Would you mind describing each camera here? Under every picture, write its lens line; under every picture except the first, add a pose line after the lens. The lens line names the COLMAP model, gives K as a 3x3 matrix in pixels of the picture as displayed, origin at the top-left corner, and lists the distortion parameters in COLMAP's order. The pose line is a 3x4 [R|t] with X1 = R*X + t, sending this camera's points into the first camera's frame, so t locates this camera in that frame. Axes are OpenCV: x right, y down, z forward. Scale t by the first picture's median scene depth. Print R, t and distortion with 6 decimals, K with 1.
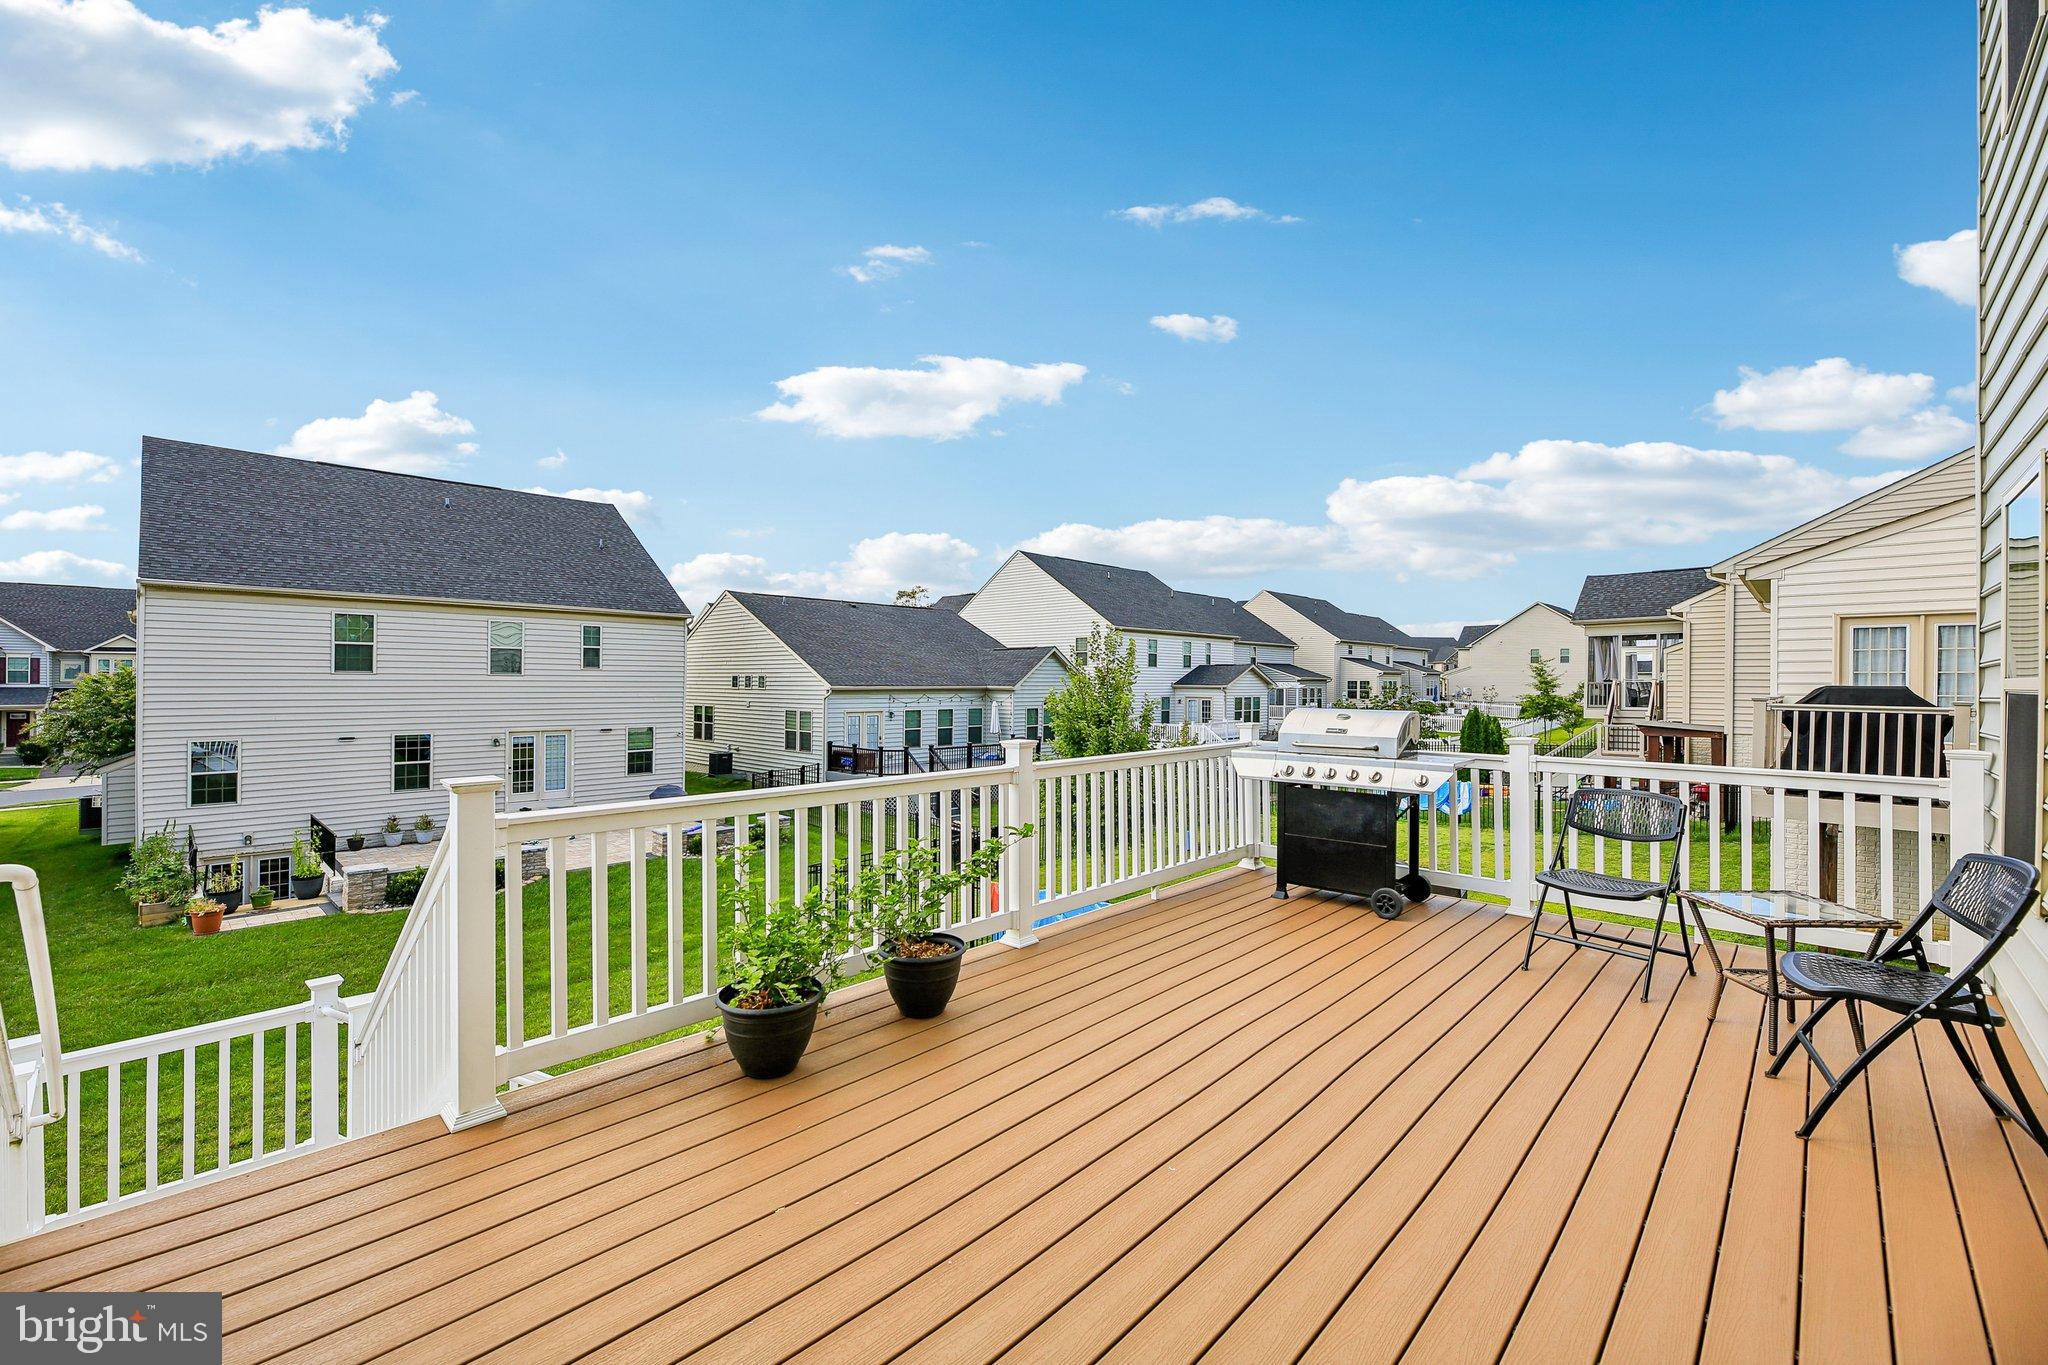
lens RADIAL K [[845.8, 0, 1022.2], [0, 845.8, 683.2], [0, 0, 1]] dist [0.001153, -0.000747]
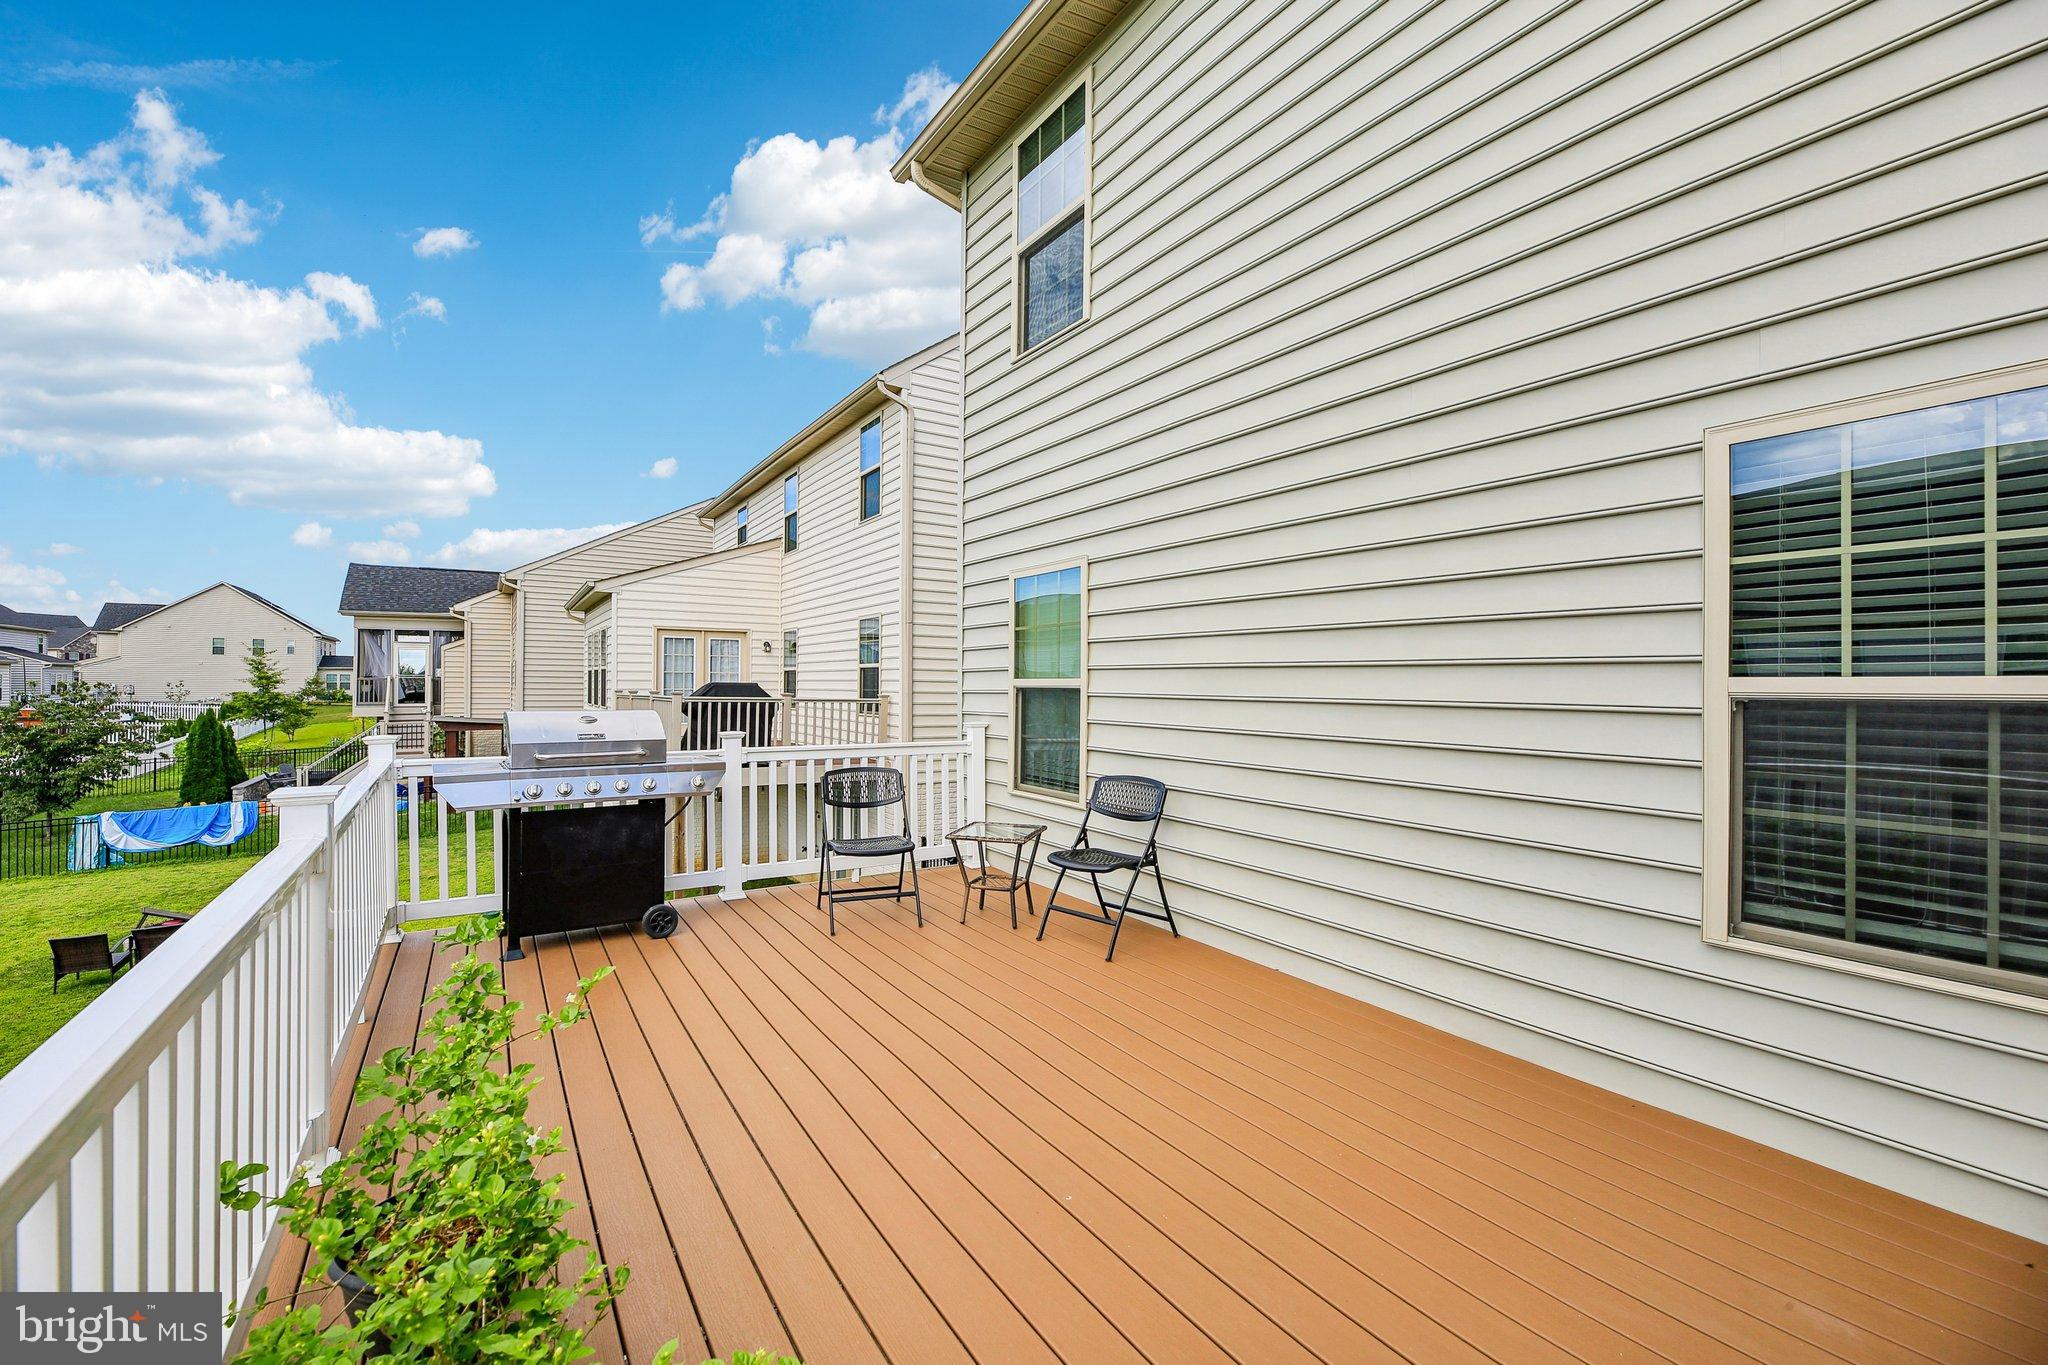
lens RADIAL K [[845.8, 0, 1023.1], [0, 845.8, 682.1], [0, 0, 1]] dist [0.001153, -0.000747]
pose [[0.232827, -0.001738, 0.972517, -0.077280], [-0.002196, 0.999995, 0.002313, -0.000463], [-0.972516, -0.002674, 0.232822, 0.084846]]
